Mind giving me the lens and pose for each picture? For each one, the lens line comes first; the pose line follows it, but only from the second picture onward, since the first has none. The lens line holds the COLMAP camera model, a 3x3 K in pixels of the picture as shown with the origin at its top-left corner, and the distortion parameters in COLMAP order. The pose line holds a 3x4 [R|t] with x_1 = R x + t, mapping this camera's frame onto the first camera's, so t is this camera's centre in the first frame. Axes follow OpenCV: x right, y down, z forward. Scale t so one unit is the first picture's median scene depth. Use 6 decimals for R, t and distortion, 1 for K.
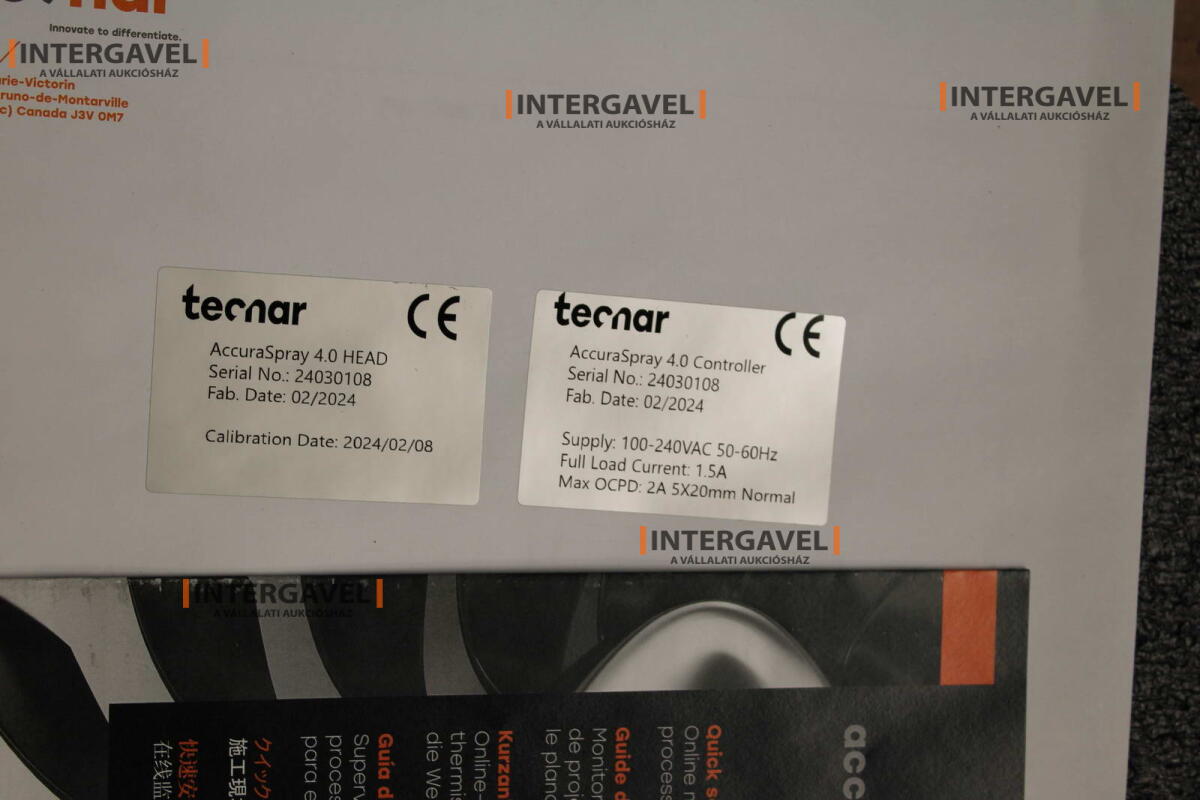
lens RADIAL K [[2462.4, 0, 599.5], [0, 2462.4, 400.7], [0, 0, 1]] dist [0.123374, 0.000000]
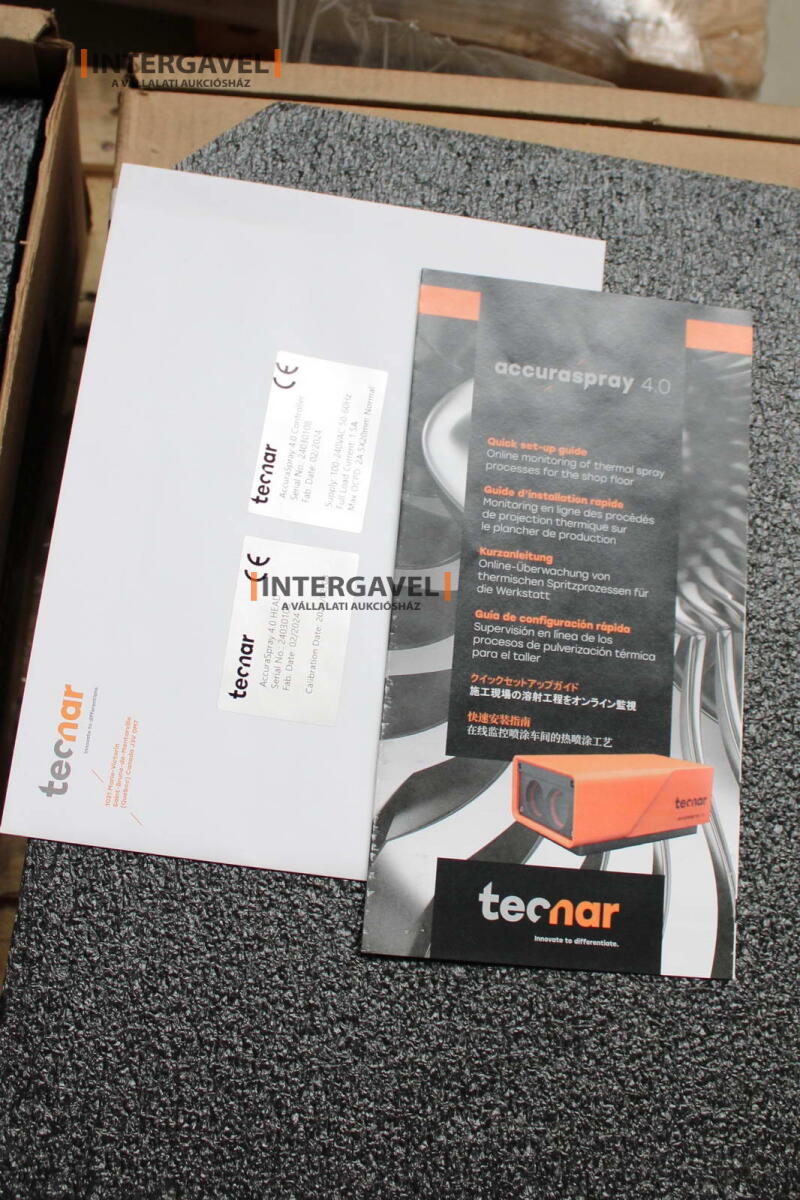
lens RADIAL K [[1009.6, 0, 399.1], [0, 1009.6, 599.7], [0, 0, 1]] dist [-0.067948, -0.002945]
pose [[0.103787, -0.992482, -0.064869, -0.030743], [0.989967, 0.096796, 0.102936, -0.003536], [-0.095883, -0.074902, 0.992570, 0.230051]]
